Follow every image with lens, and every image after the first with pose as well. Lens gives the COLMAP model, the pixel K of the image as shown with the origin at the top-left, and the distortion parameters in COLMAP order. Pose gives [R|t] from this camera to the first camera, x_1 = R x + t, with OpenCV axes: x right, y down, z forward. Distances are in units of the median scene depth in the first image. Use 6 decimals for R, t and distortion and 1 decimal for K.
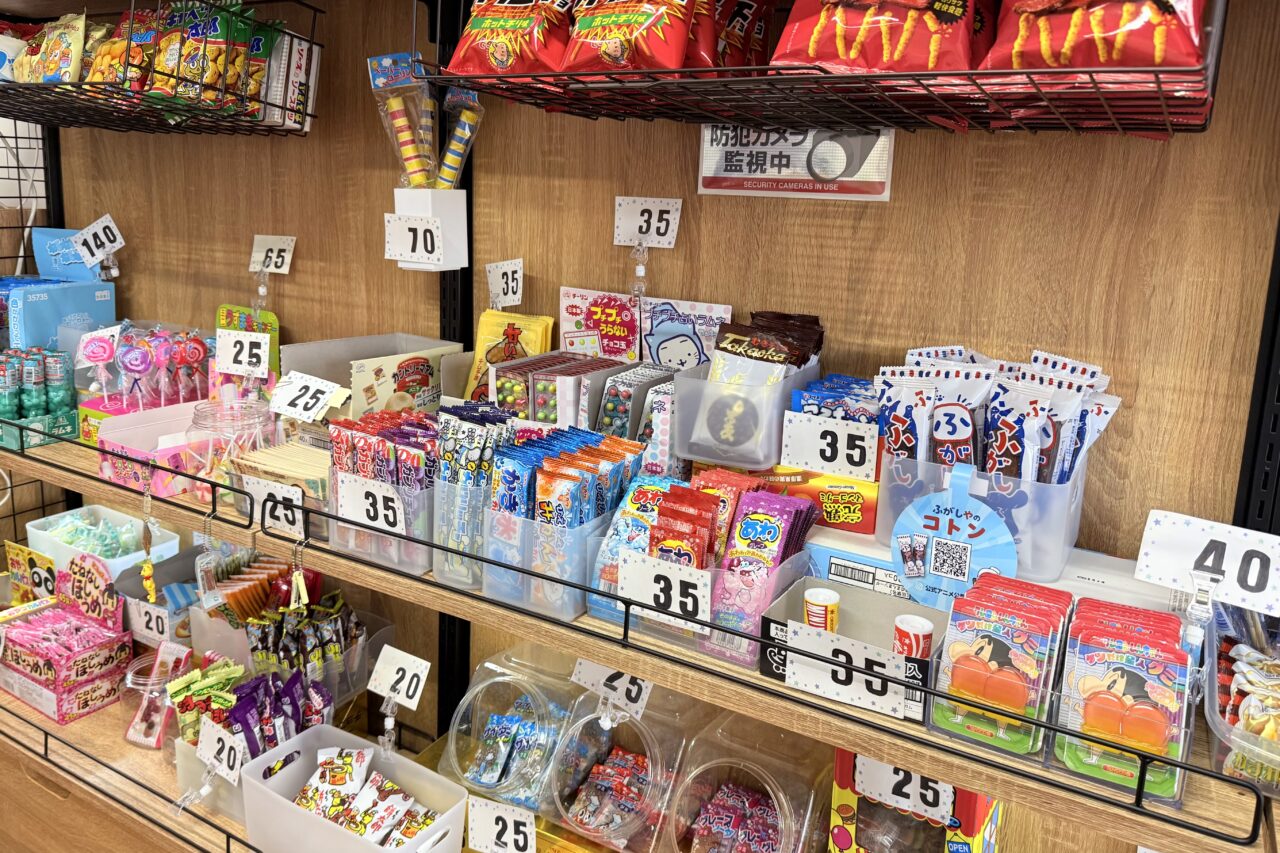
lens RADIAL K [[880.9, 0, 640.0], [0, 880.9, 426.5], [0, 0, 1]] dist [0.130094, -0.193816]
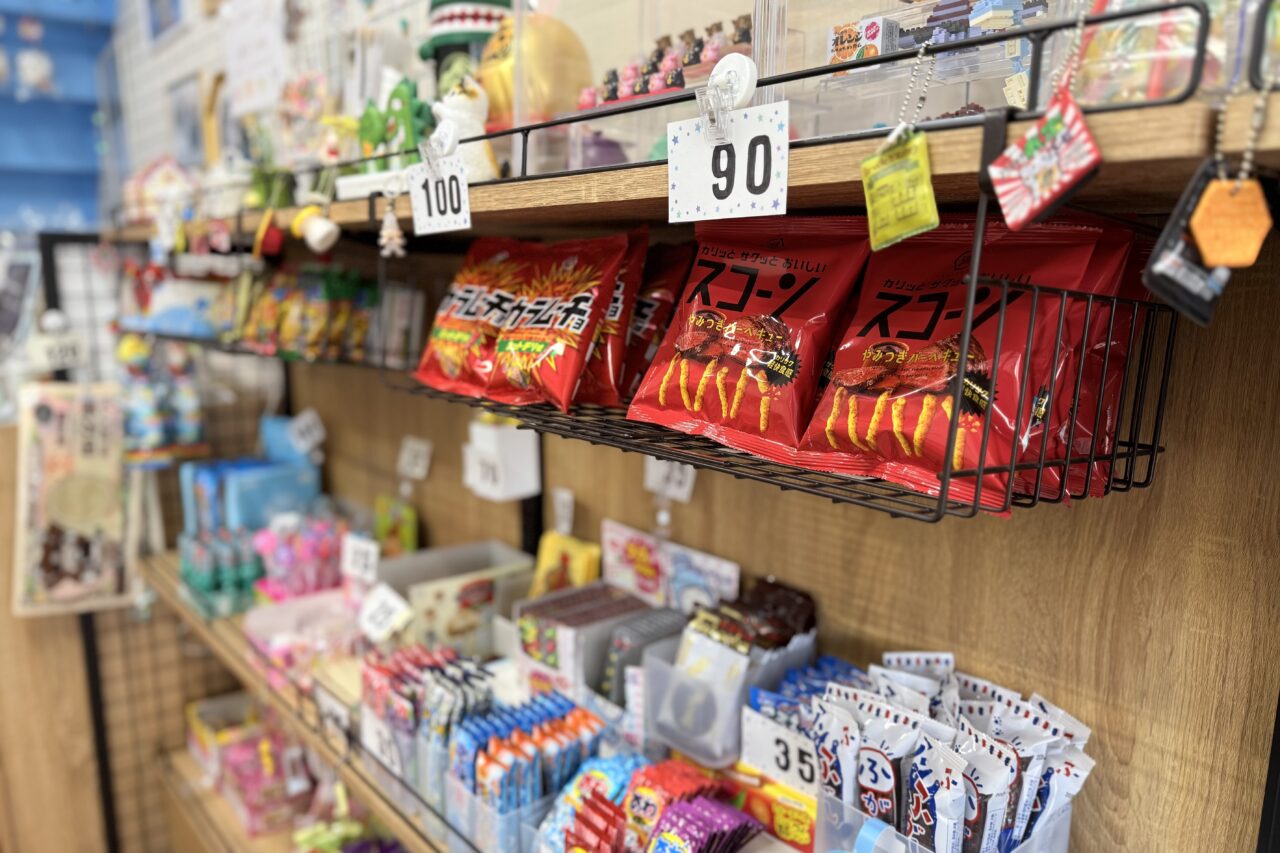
lens RADIAL K [[887.8, 0, 641.0], [0, 887.8, 507.6], [0, 0, 1]] dist [0.000943, -0.039974]
pose [[0.939850, 0.045105, -0.338596, 0.405884], [-0.046019, 0.998926, 0.005334, -0.251204], [0.338473, 0.010568, 0.940917, 0.086252]]
